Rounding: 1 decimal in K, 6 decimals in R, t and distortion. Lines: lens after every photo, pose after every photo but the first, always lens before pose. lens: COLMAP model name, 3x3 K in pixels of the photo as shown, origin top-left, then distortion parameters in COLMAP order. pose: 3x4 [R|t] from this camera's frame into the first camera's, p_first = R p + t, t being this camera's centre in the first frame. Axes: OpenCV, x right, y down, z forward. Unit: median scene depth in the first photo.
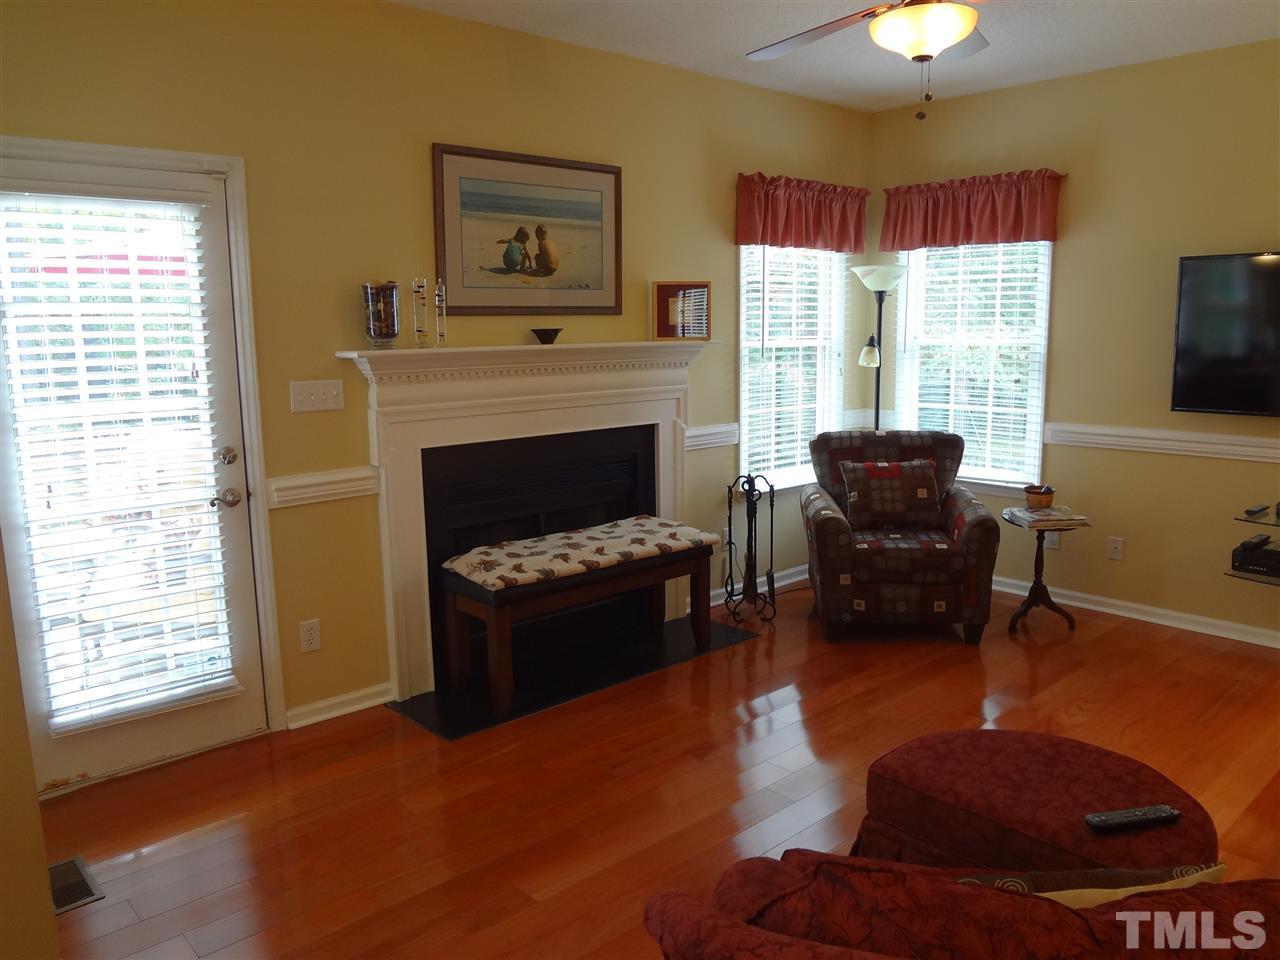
lens RADIAL K [[952.2, 0, 644.4], [0, 952.2, 478.1], [0, 0, 1]] dist [-0.050214, 0.004726]
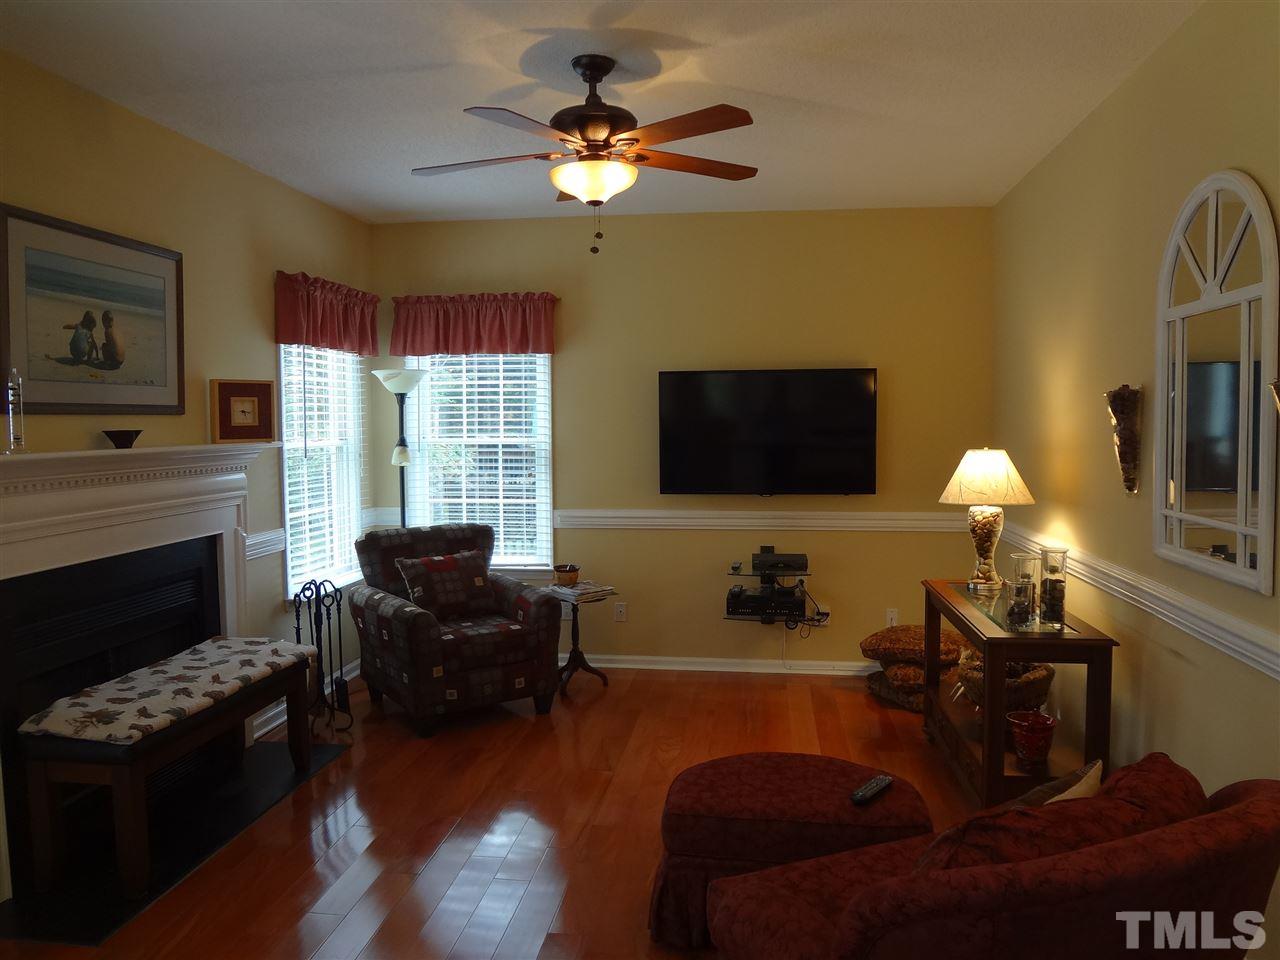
lens RADIAL K [[956.9, 0, 630.5], [0, 956.9, 483.4], [0, 0, 1]] dist [-0.050201, 0.021165]
pose [[0.766047, -0.034997, 0.641831, -0.271554], [0.098132, 0.993179, -0.062968, -0.009805], [-0.635250, 0.111221, 0.764256, 0.056439]]
